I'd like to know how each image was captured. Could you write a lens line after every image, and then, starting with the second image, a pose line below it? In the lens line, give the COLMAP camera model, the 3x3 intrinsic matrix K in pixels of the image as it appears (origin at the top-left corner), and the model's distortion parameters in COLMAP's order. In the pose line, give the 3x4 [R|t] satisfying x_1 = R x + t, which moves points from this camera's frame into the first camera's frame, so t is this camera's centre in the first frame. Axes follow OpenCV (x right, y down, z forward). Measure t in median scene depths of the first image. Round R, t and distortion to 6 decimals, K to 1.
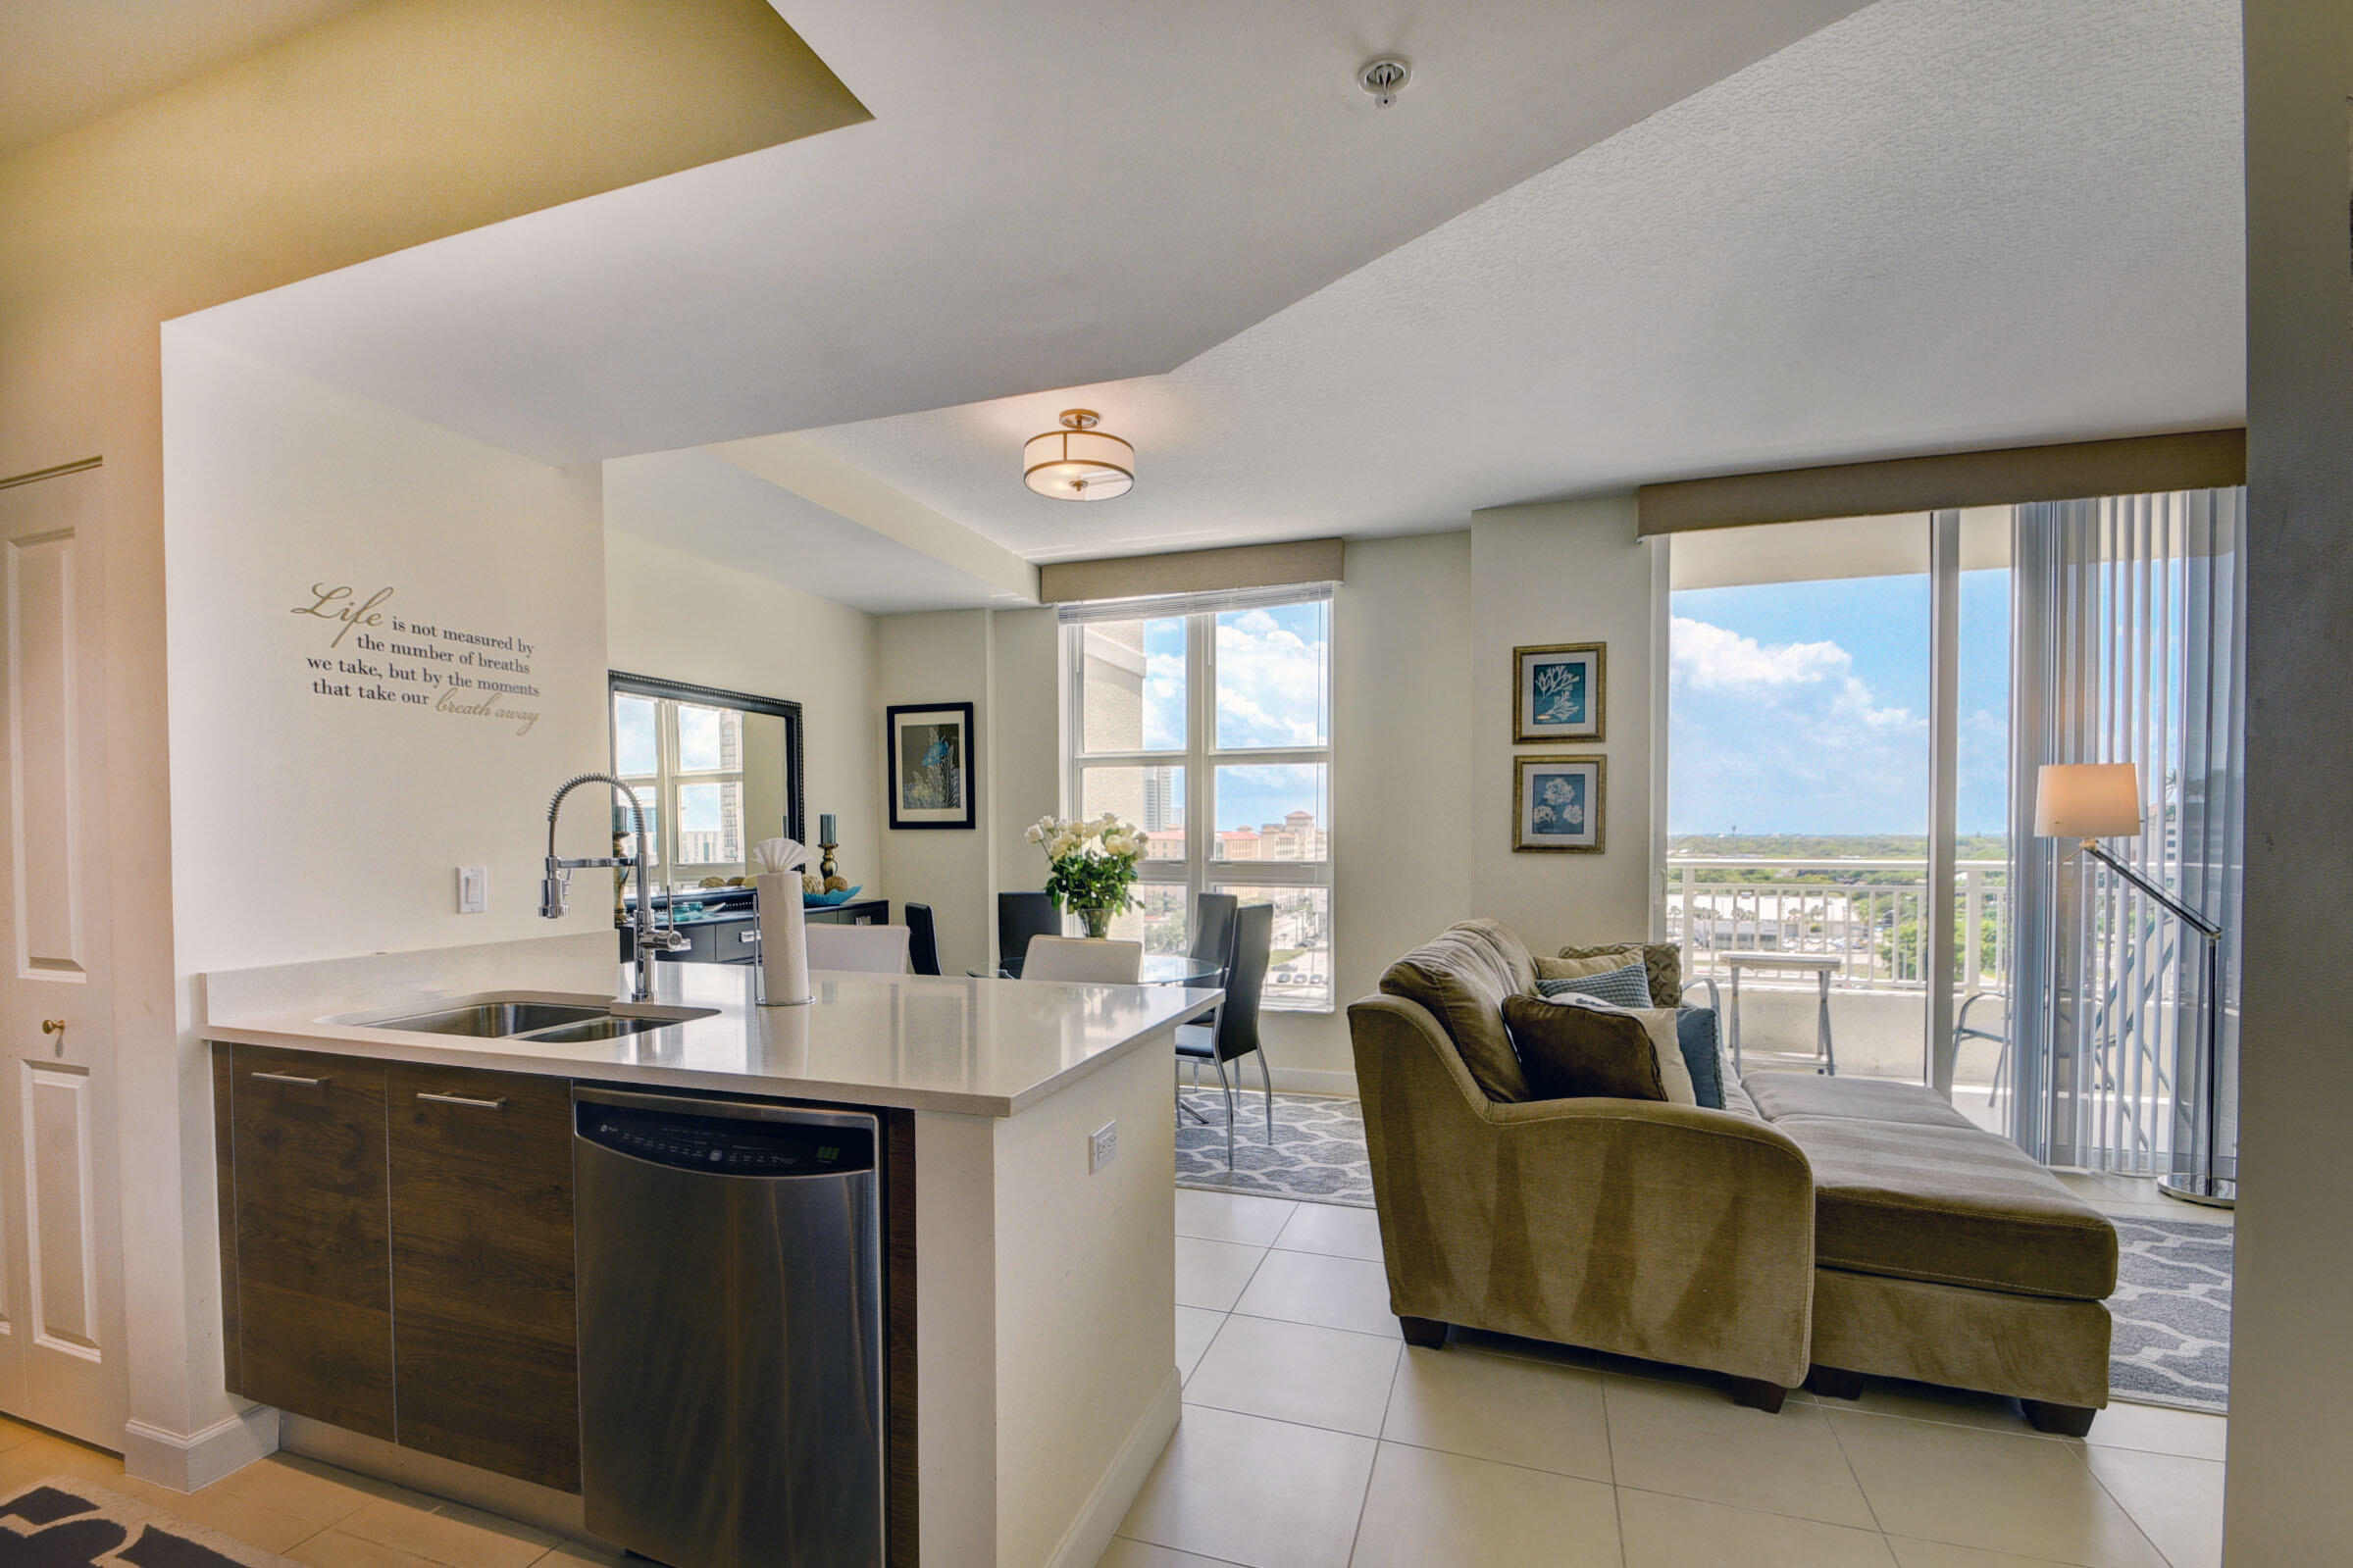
lens RADIAL K [[1045.2, 0, 1168.3], [0, 1045.2, 853.0], [0, 0, 1]] dist [0.008490, -0.008201]
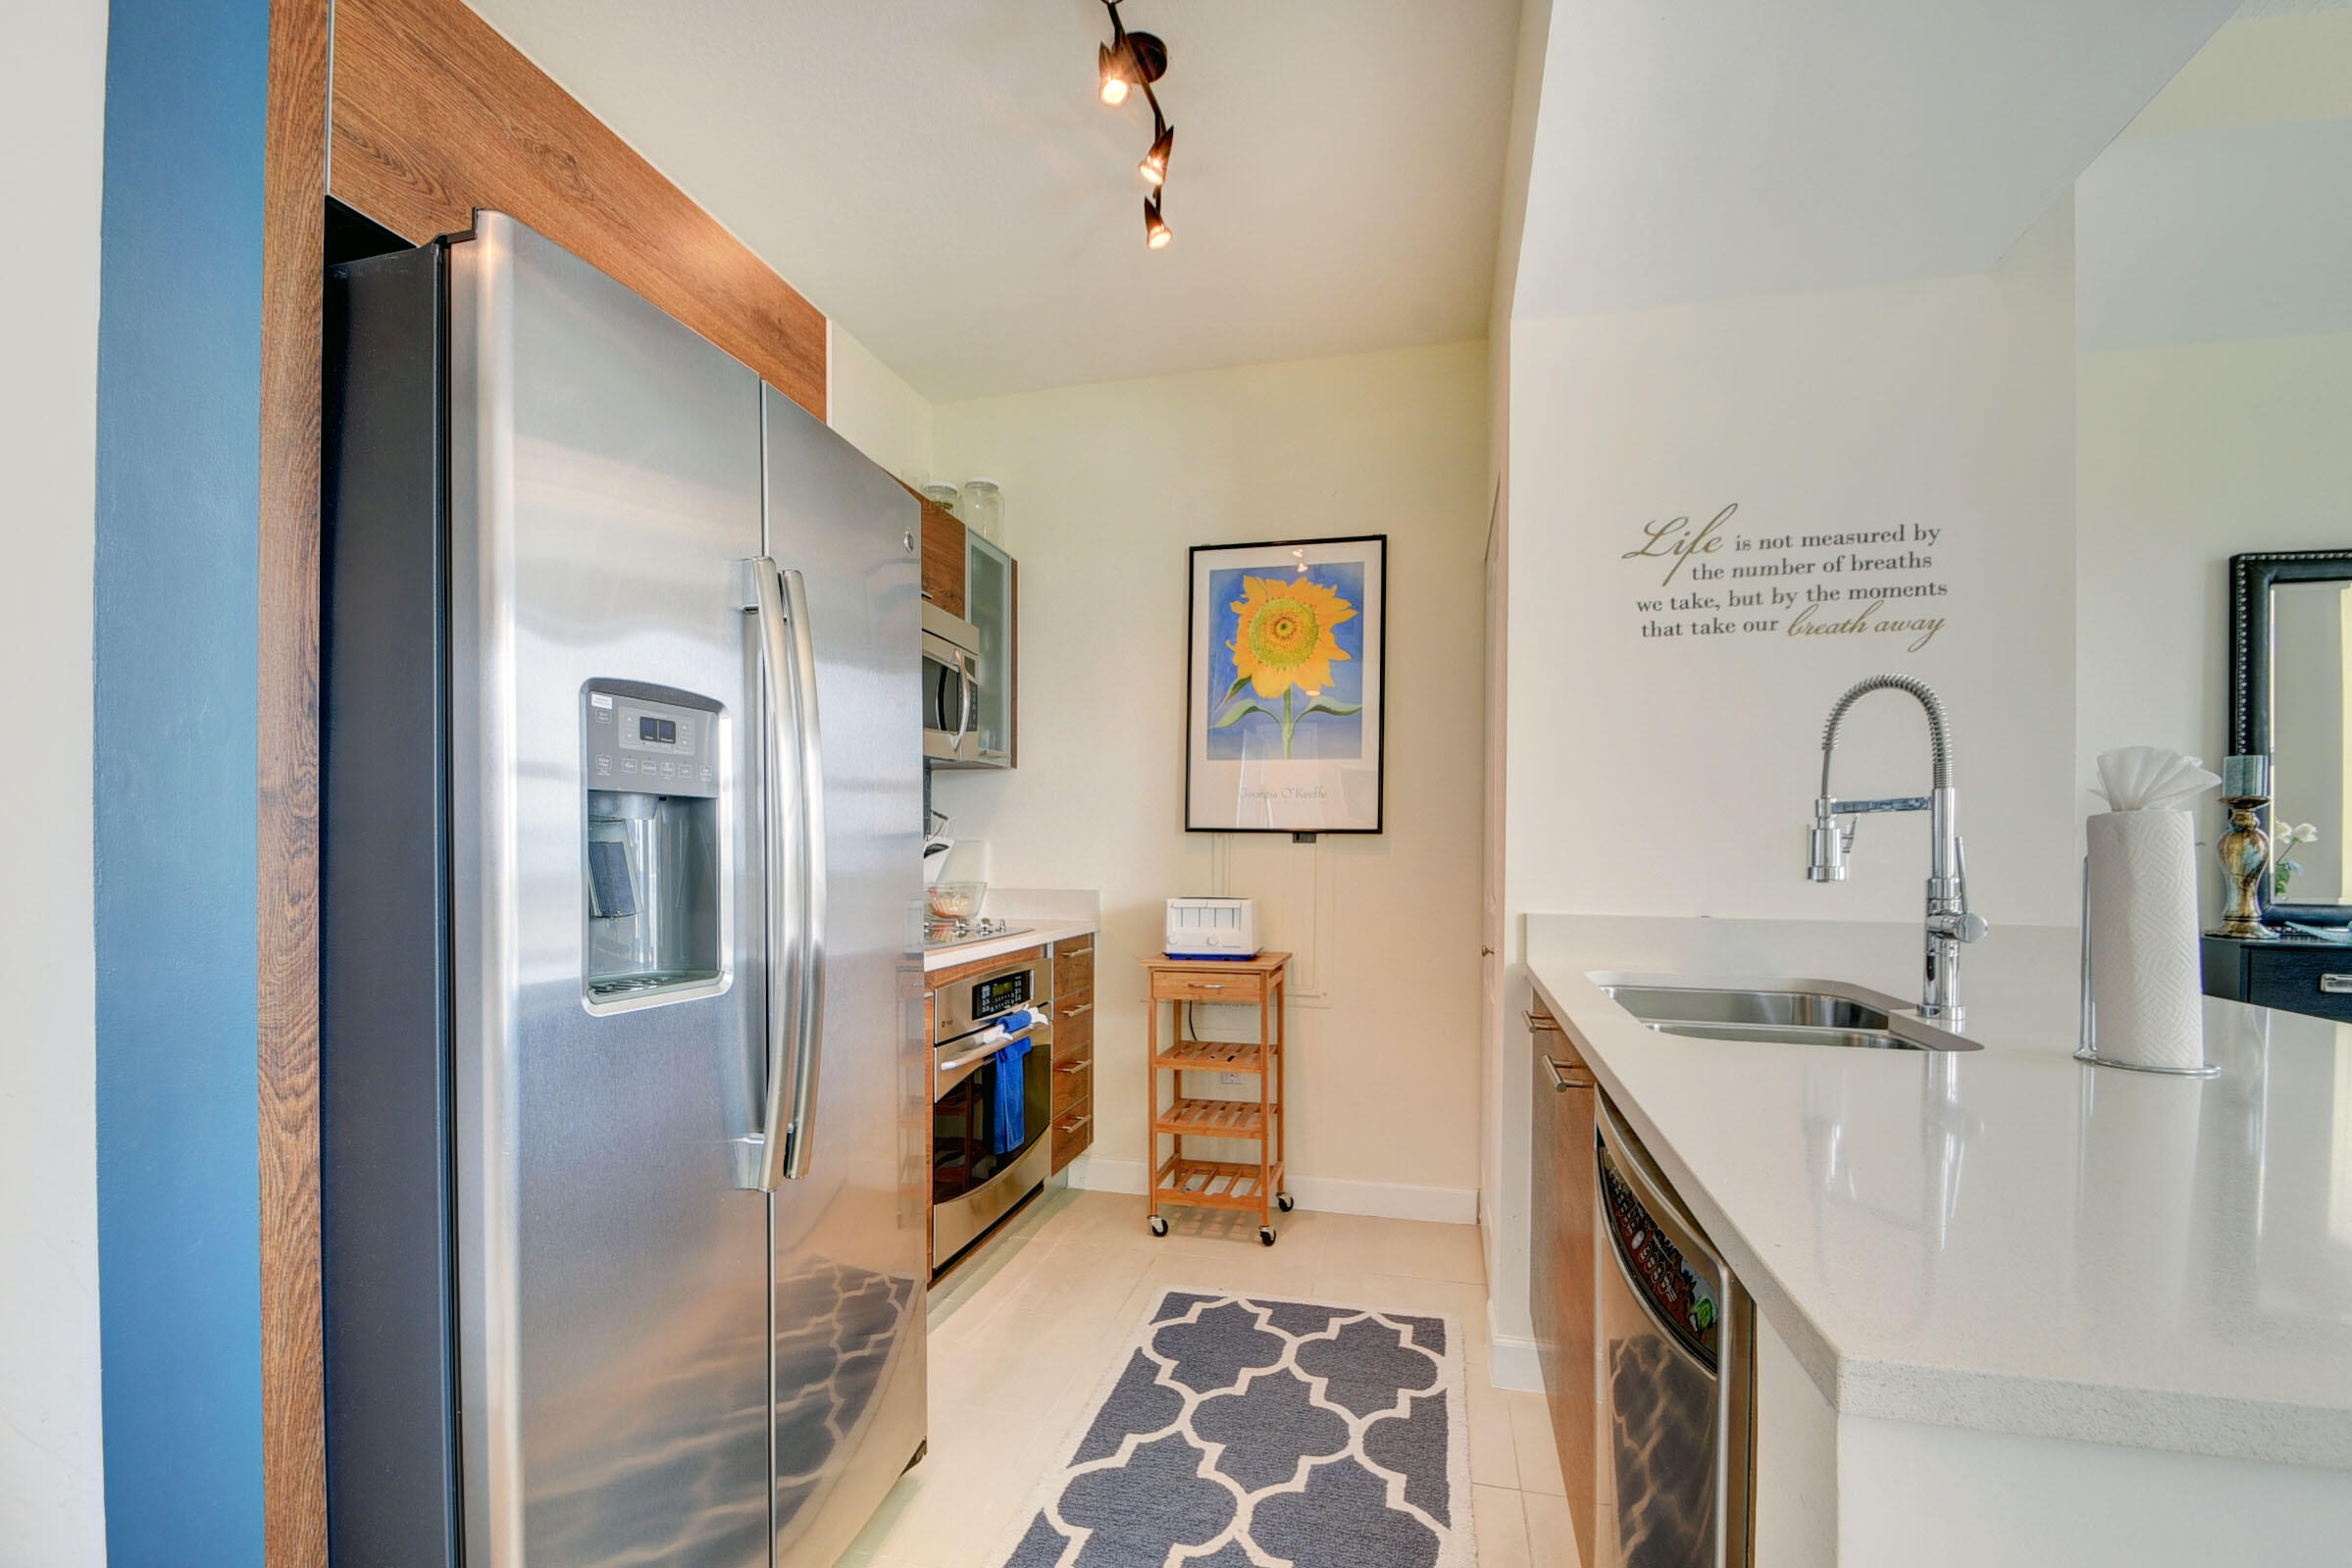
lens RADIAL K [[1044.8, 0, 1162.0], [0, 1044.8, 856.0], [0, 0, 1]] dist [0.008490, -0.008201]
pose [[0.073595, 0.011469, -0.997222, 0.093272], [-0.027703, 0.999572, 0.009452, 0.042679], [0.996903, 0.026931, 0.073882, 0.418999]]
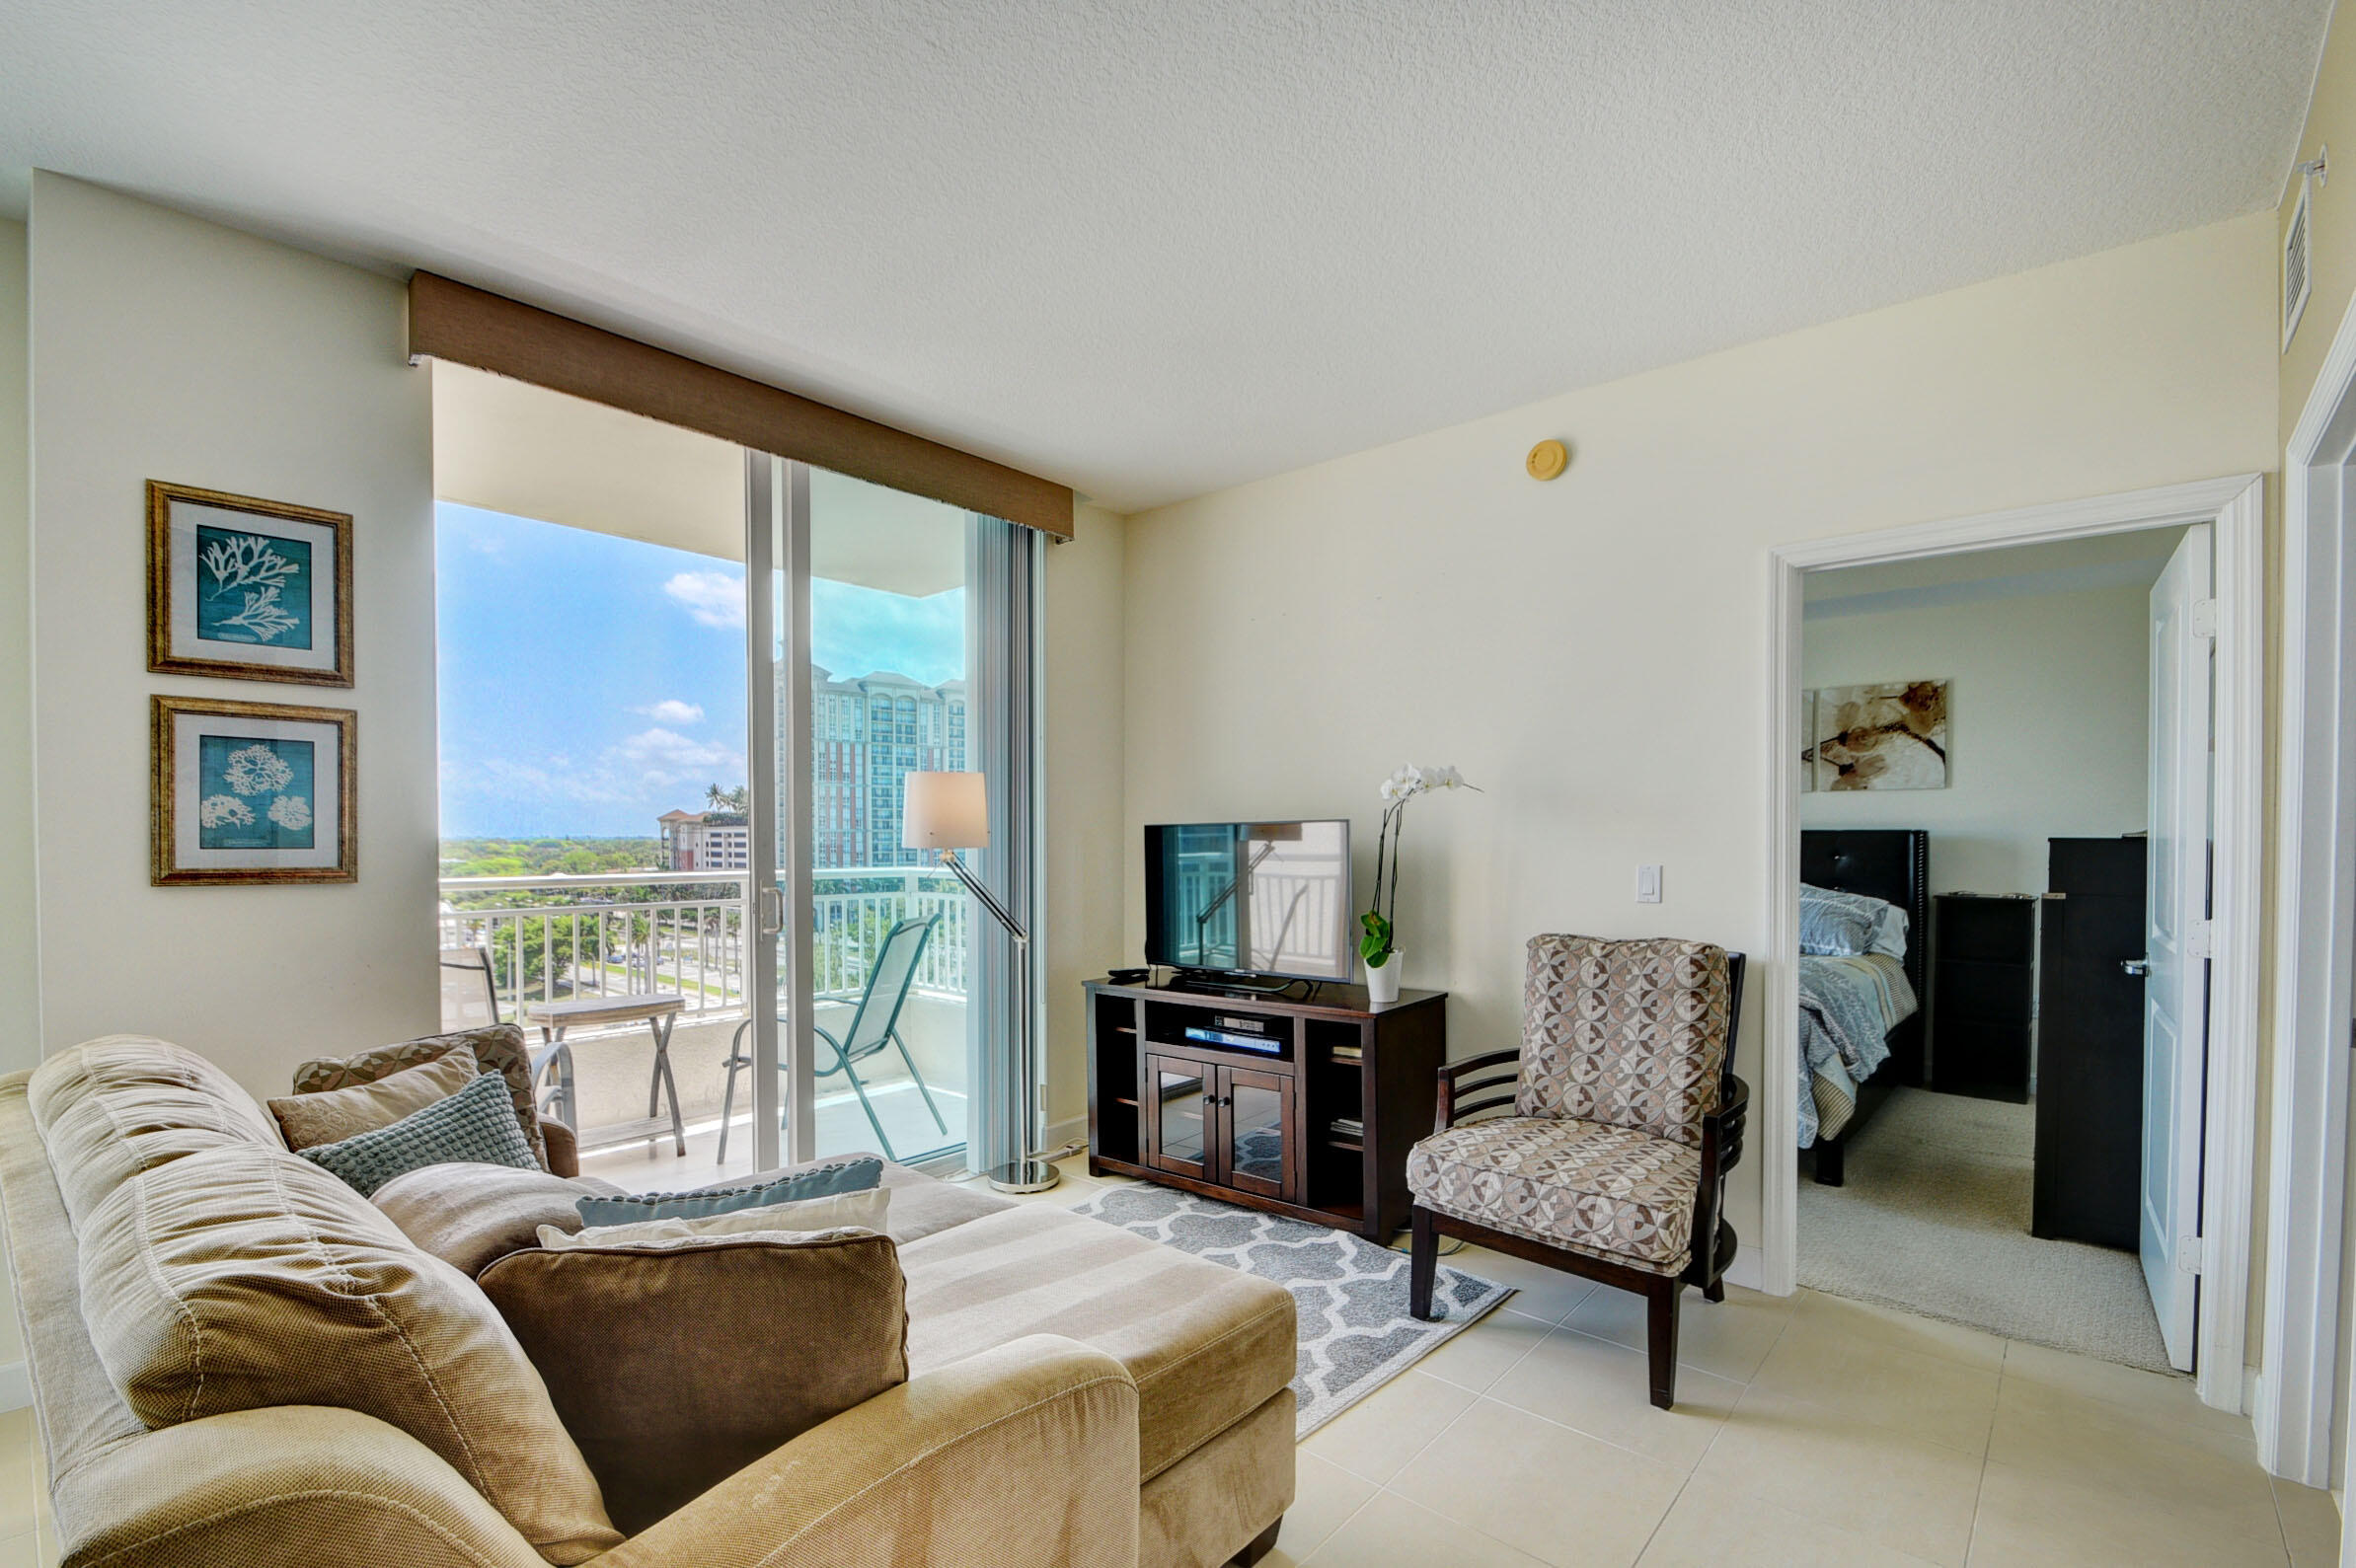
lens RADIAL K [[1046.5, 0, 1163.4], [0, 1046.5, 856.8], [0, 0, 1]] dist [0.008490, -0.008201]
pose [[0.385321, -0.016750, 0.922631, 0.086303], [0.015665, 0.999810, 0.011609, -0.021384], [-0.922650, 0.009980, 0.385510, 0.601804]]
